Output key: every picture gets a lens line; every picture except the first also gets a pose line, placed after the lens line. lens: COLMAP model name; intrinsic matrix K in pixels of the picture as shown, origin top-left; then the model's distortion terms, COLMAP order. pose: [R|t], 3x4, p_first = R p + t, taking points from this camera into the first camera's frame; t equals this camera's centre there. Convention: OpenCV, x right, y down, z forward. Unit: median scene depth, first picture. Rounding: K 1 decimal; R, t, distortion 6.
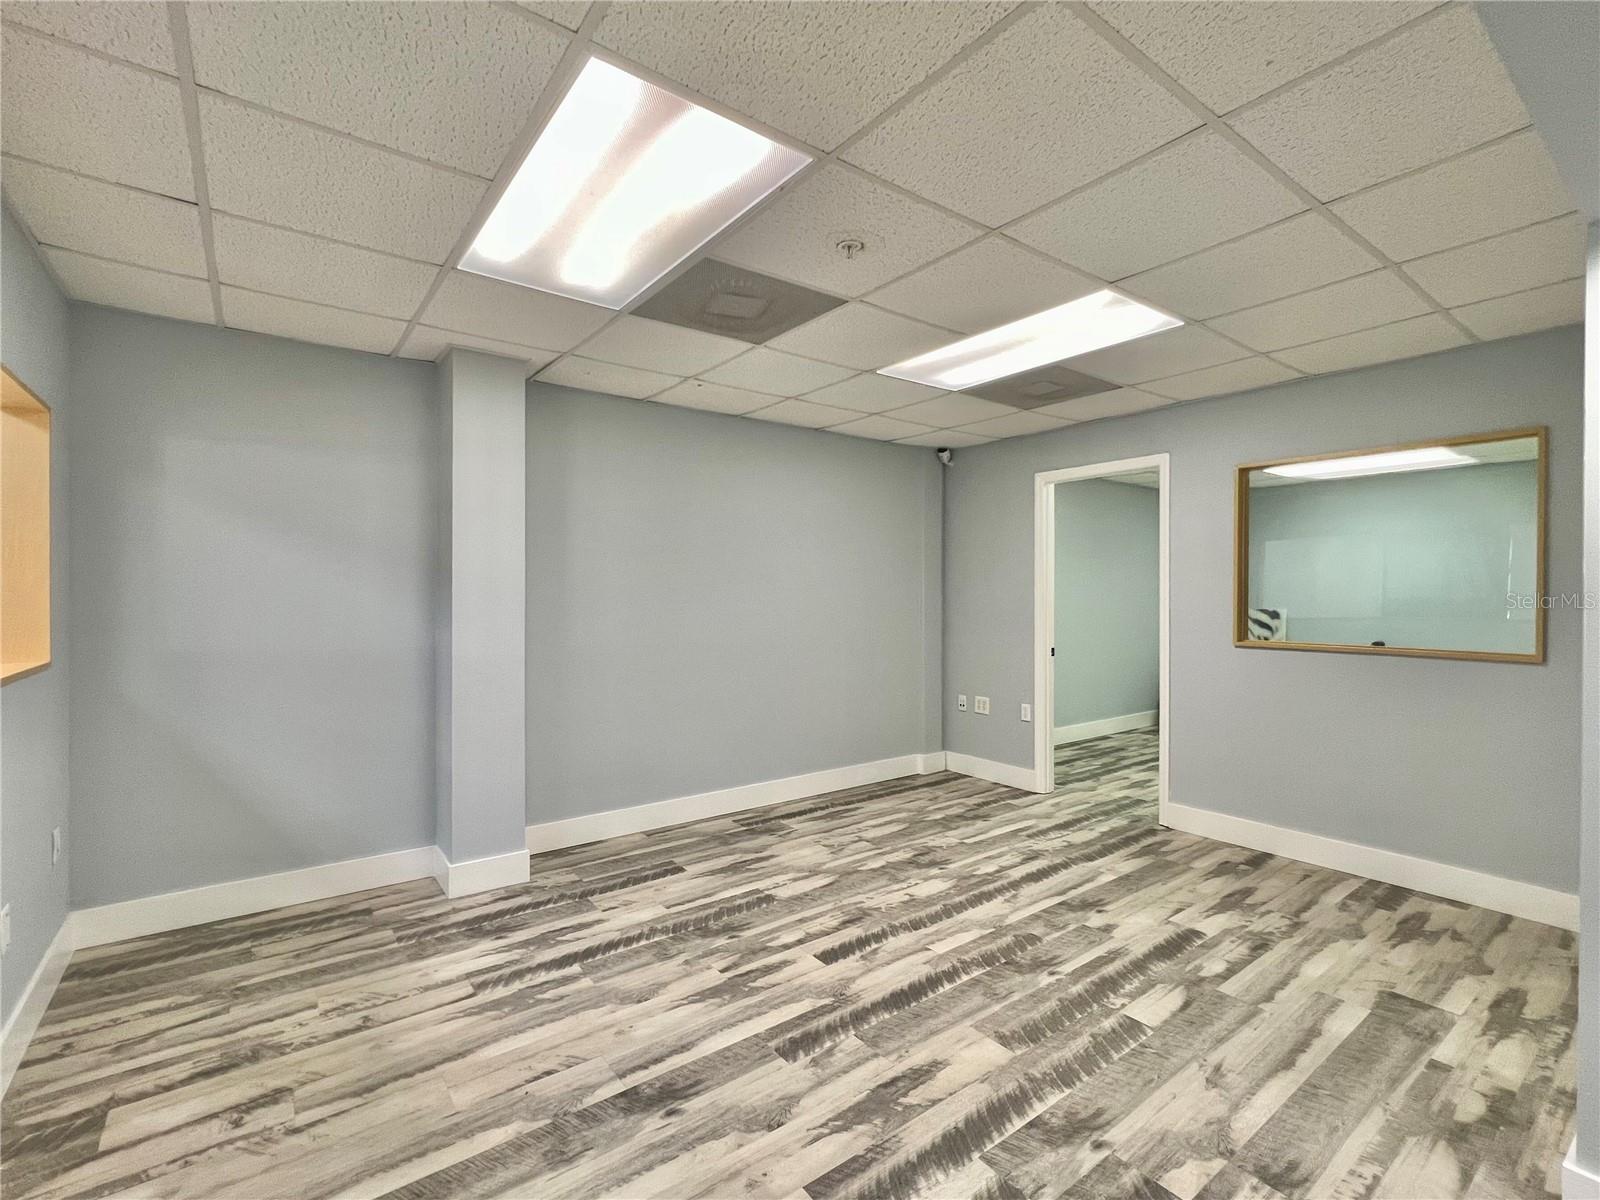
lens RADIAL K [[729.7, 0, 794.1], [0, 729.7, 602.3], [0, 0, 1]] dist [-0.004842, 0.001533]
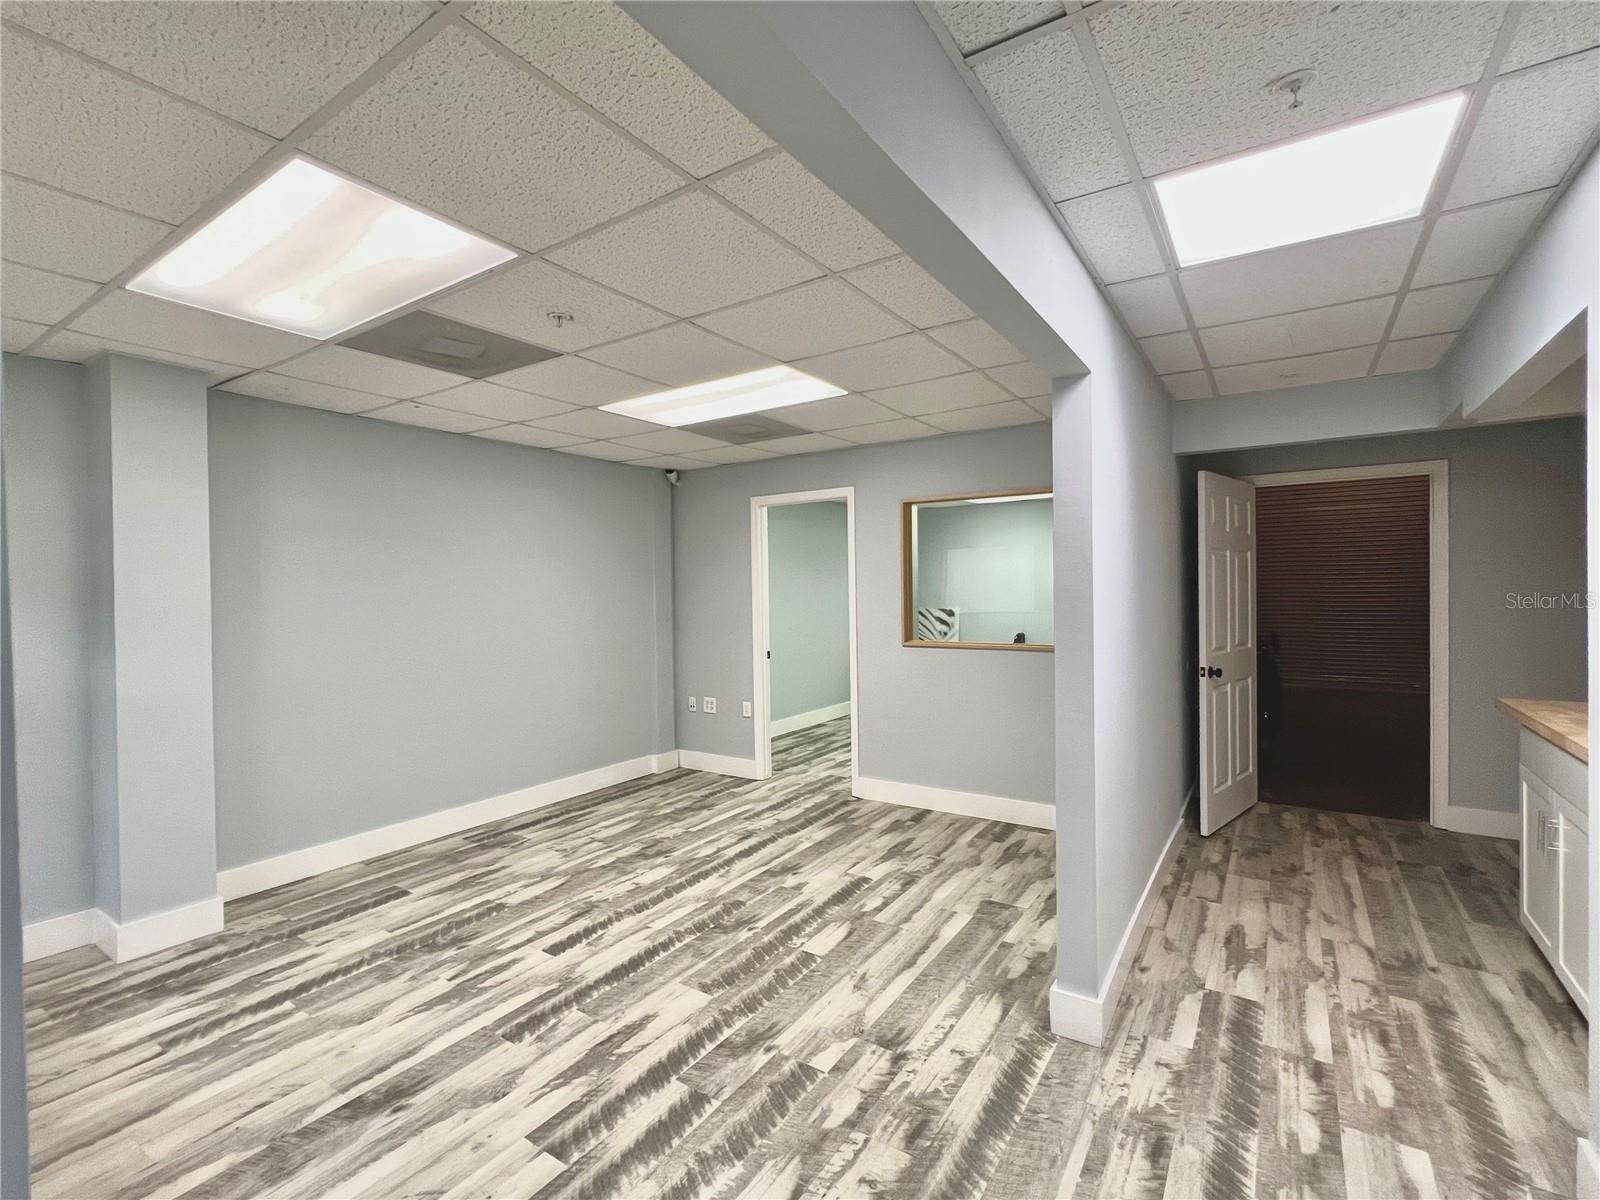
lens RADIAL K [[729.7, 0, 797.5], [0, 729.7, 599.9], [0, 0, 1]] dist [-0.004842, 0.001533]
pose [[0.941555, -0.018229, 0.336364, 0.028739], [0.018271, 0.999828, 0.003042, -0.036350], [-0.336362, 0.003282, 0.941727, -0.156231]]
